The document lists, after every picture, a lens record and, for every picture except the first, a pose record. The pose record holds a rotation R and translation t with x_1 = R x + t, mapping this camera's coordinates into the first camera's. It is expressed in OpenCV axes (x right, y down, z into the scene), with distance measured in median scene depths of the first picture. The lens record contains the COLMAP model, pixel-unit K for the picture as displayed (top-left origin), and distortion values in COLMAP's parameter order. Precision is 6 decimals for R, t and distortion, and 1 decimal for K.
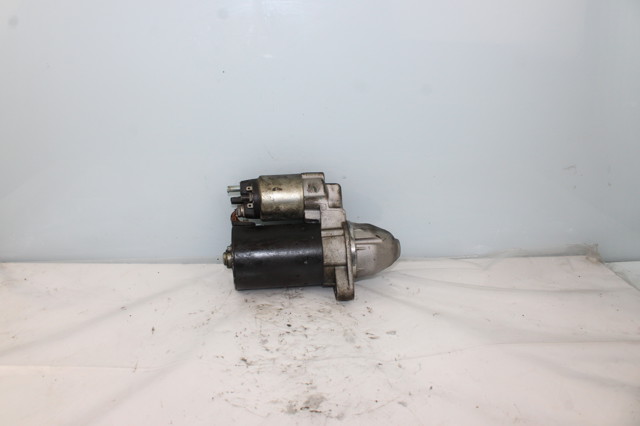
lens RADIAL K [[549.7, 0, 320.0], [0, 549.7, 213.0], [0, 0, 1]] dist [-0.191600, 0.156340]
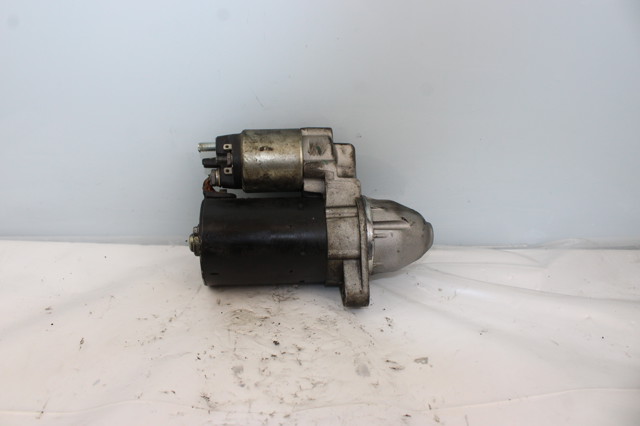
lens RADIAL K [[549.7, 0, 320.0], [0, 549.7, 213.0], [0, 0, 1]] dist [-0.191600, 0.156340]
pose [[0.999468, 0.032477, -0.002843, -0.003343], [-0.032220, 0.997313, 0.065799, -0.009061], [0.004973, -0.065673, 0.997829, 0.286520]]
